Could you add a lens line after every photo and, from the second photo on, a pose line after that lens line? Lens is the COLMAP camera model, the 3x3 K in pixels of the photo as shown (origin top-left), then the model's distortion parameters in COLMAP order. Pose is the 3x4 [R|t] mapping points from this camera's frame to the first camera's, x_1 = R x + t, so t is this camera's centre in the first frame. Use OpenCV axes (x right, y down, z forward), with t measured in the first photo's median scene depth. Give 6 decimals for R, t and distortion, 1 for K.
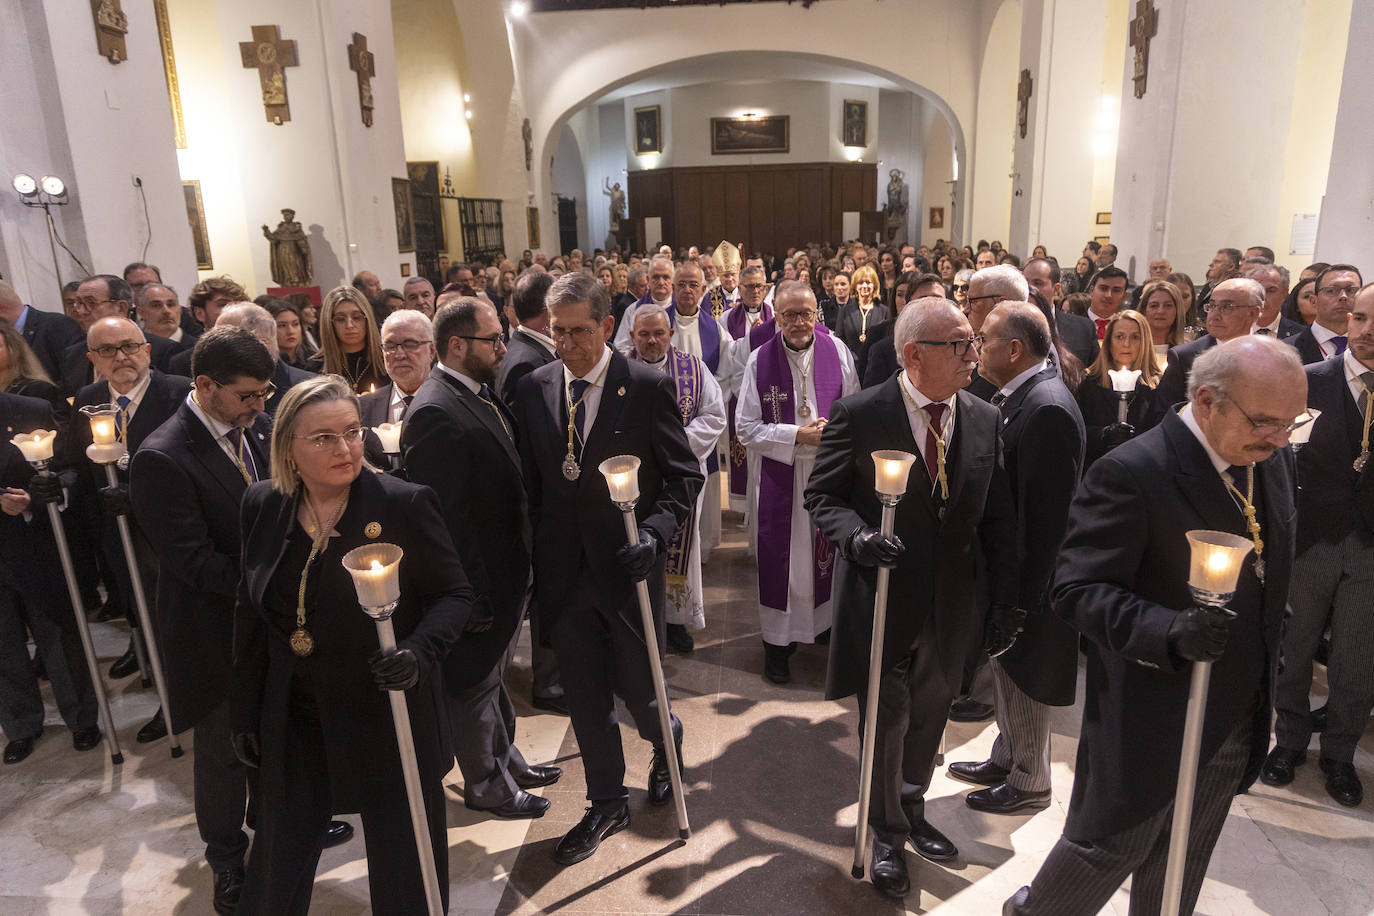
lens RADIAL K [[913.9, 0, 682.2], [0, 913.9, 459.5], [0, 0, 1]] dist [0.000158, 0.002149]
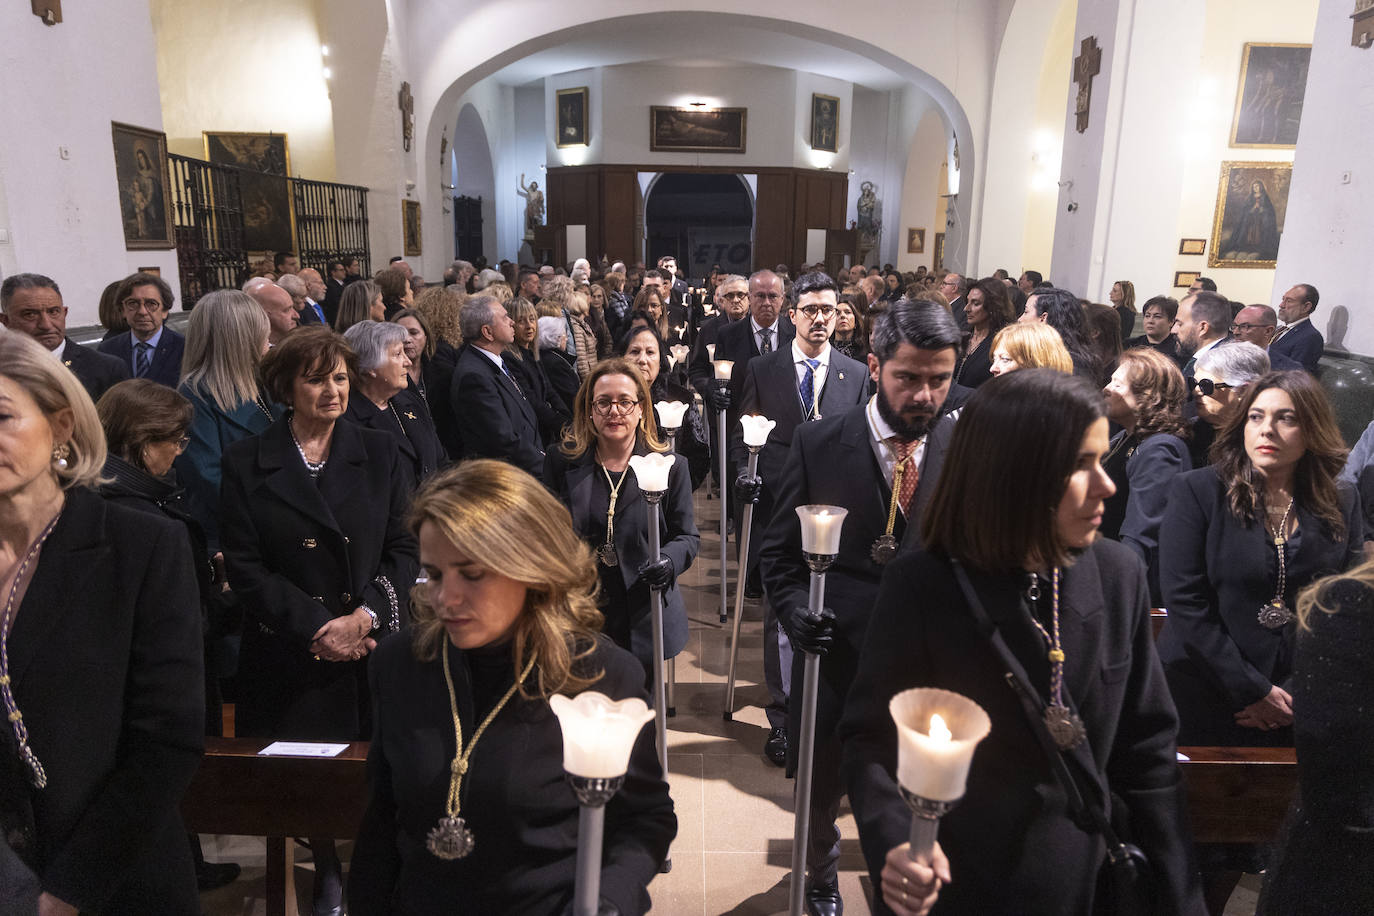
lens RADIAL K [[916.3, 0, 691.3], [0, 916.3, 456.9], [0, 0, 1]] dist [0.004667, -0.001937]
pose [[0.995905, 0.025071, 0.086859, 0.005672], [-0.023096, 0.999453, -0.023664, -0.053749], [-0.087404, 0.021561, 0.995940, 0.237349]]
